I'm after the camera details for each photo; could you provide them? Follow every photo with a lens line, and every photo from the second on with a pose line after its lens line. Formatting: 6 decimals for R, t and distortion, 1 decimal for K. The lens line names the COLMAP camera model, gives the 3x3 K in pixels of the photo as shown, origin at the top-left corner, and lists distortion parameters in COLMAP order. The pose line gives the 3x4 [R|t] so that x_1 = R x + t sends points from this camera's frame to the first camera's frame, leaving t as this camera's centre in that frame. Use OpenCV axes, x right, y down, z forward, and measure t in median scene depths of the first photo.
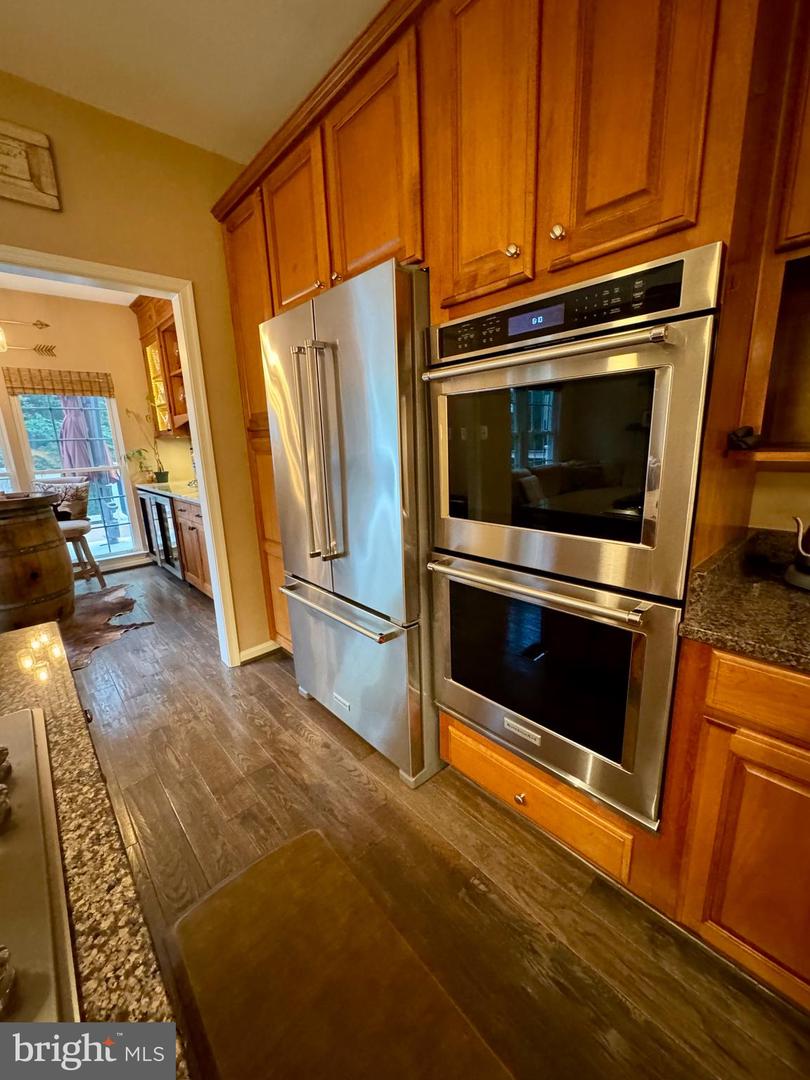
lens RADIAL K [[432.9, 0, 405.0], [0, 432.9, 540.0], [0, 0, 1]] dist [0.000978, 0.000150]
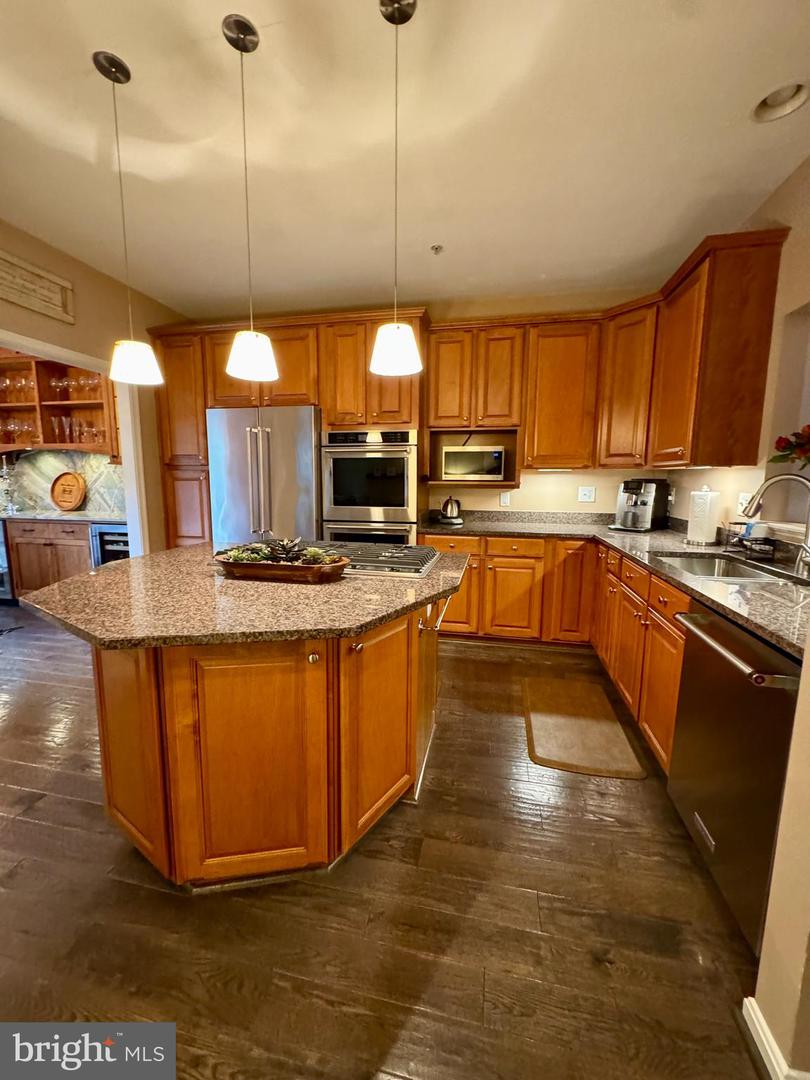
lens RADIAL K [[432.9, 0, 405.0], [0, 432.9, 540.0], [0, 0, 1]] dist [0.000978, 0.000150]
pose [[0.816587, -0.039045, 0.575901, -1.080118], [0.095629, 0.993073, -0.068267, 0.377826], [-0.569246, 0.110819, 0.814664, -1.326621]]
